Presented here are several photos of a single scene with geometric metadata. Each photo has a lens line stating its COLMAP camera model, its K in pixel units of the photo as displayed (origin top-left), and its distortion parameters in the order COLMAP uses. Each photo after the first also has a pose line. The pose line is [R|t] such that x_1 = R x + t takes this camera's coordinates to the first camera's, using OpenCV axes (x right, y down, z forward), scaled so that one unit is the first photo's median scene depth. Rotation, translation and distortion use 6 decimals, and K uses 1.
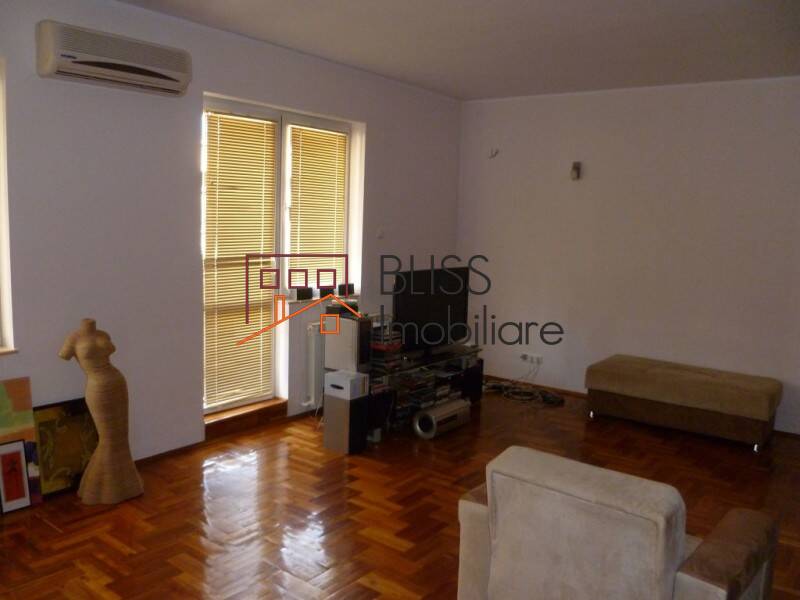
lens RADIAL K [[662.3, 0, 394.4], [0, 662.3, 300.5], [0, 0, 1]] dist [-0.064830, 0.000856]
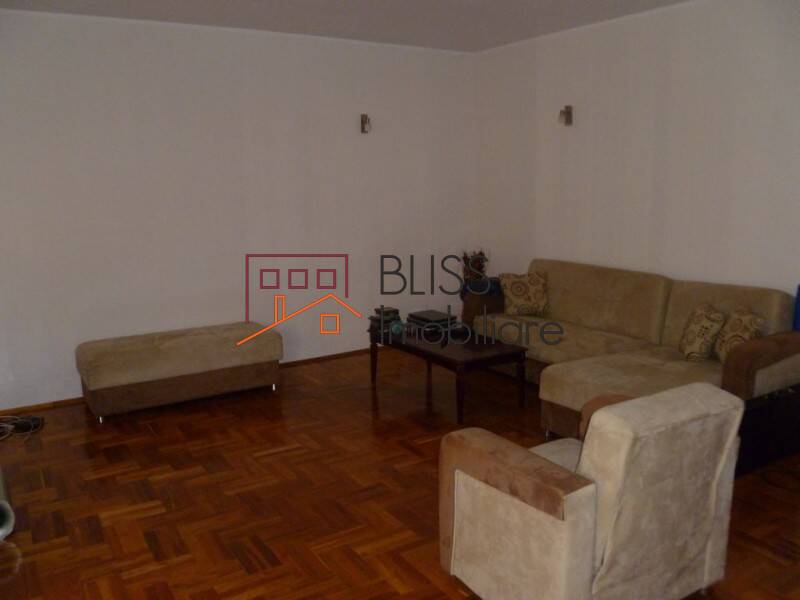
lens RADIAL K [[662.3, 0, 394.4], [0, 662.3, 300.5], [0, 0, 1]] dist [-0.064830, 0.000856]
pose [[0.337526, -0.202149, 0.919354, -0.355073], [0.144649, 0.976207, 0.161545, -0.059458], [-0.930136, 0.078458, 0.358736, 0.434633]]
